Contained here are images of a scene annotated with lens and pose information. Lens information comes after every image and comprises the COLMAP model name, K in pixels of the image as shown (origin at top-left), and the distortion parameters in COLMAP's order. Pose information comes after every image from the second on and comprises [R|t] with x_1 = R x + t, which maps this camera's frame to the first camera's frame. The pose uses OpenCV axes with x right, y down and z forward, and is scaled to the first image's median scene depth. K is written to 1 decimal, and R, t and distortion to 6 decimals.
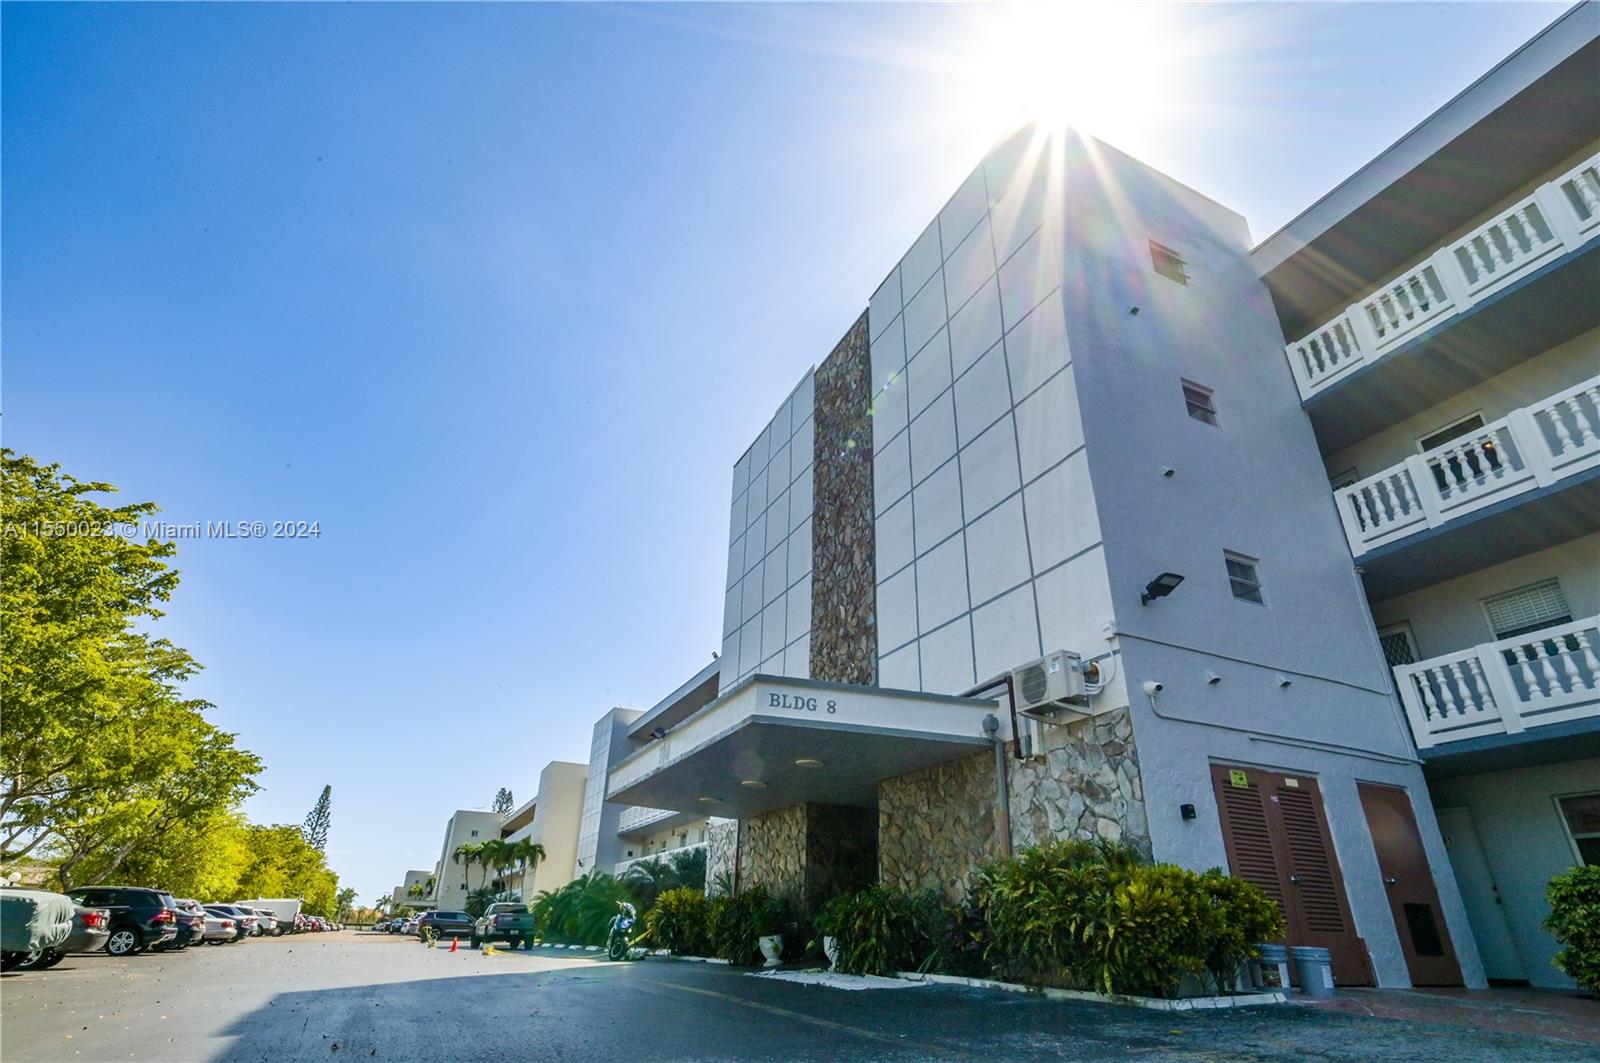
lens RADIAL K [[843.0, 0, 793.8], [0, 843.0, 515.7], [0, 0, 1]] dist [-0.009494, 0.002660]
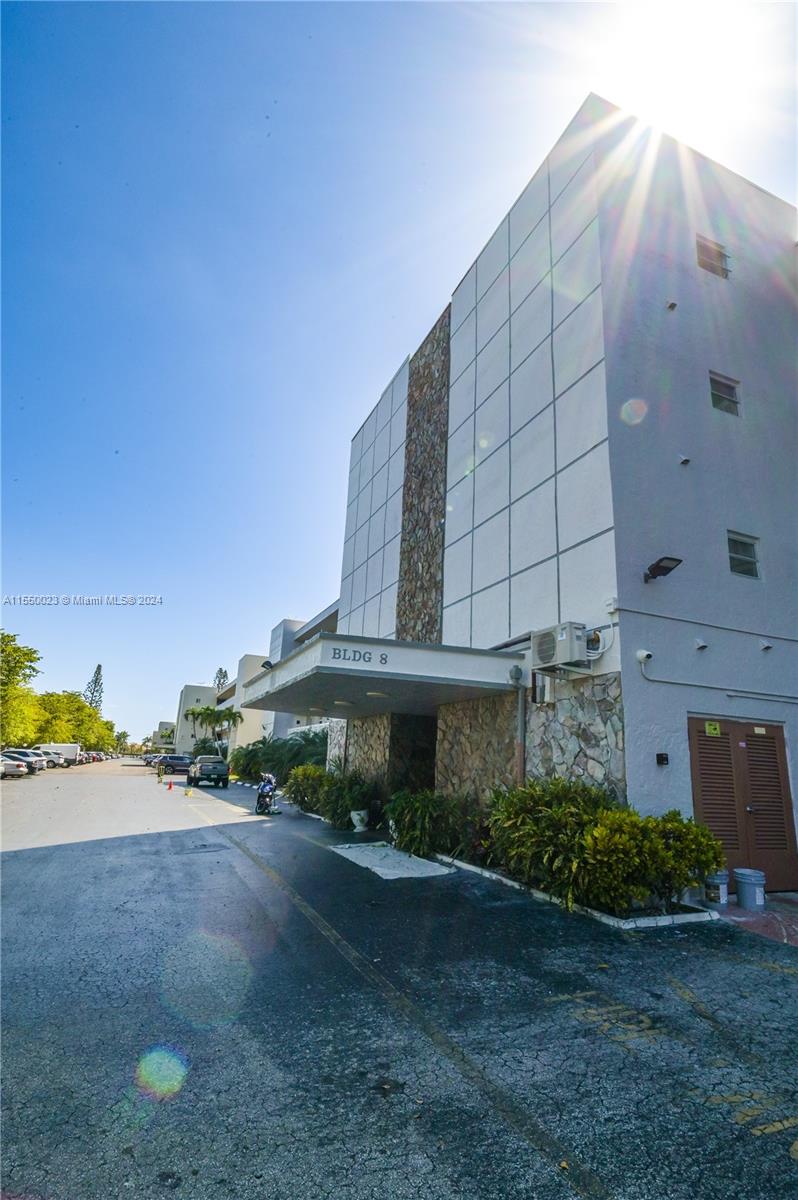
lens RADIAL K [[632.2, 0, 397.8], [0, 632.2, 598.9], [0, 0, 1]] dist [-0.009494, 0.002660]
pose [[0.998187, 0.008993, -0.059516, 0.106275], [0.003426, 0.978687, 0.205331, -0.042670], [0.060094, -0.205163, 0.976881, 0.106873]]
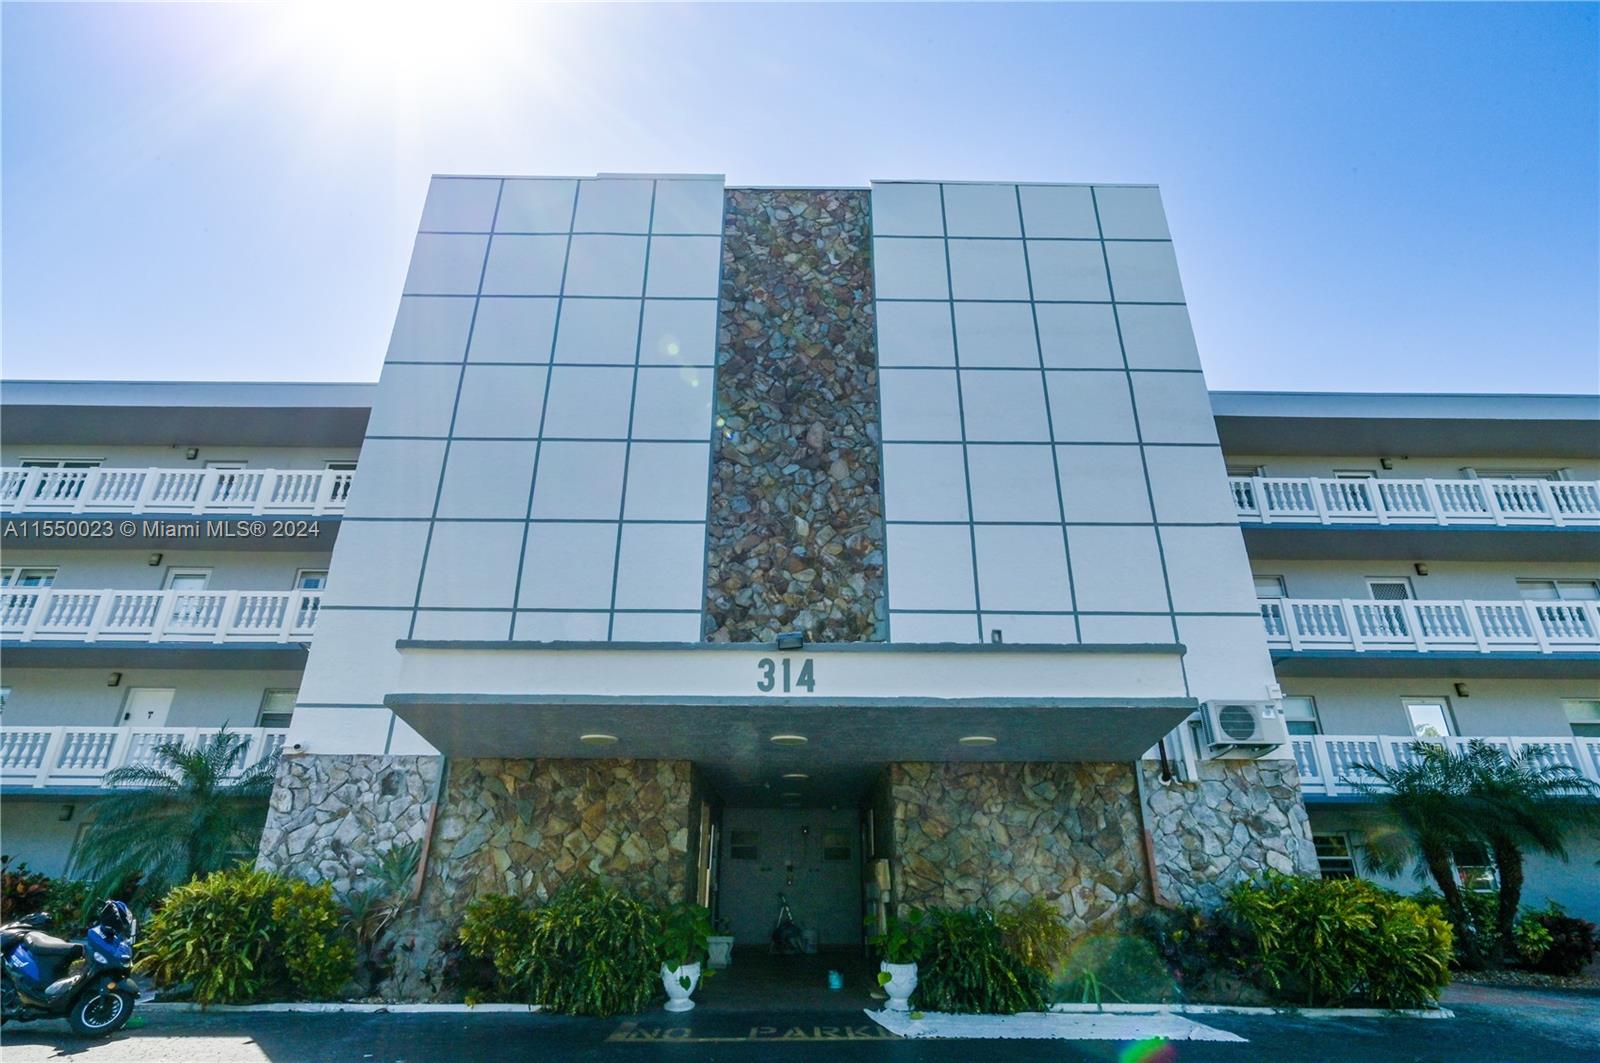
lens RADIAL K [[843.0, 0, 808.1], [0, 843.0, 523.9], [0, 0, 1]] dist [-0.009494, 0.002660]
pose [[0.404076, 0.354298, 0.843324, -0.765296], [-0.409926, 0.894321, -0.179308, 0.324205], [-0.817731, -0.273246, 0.506609, 0.807367]]
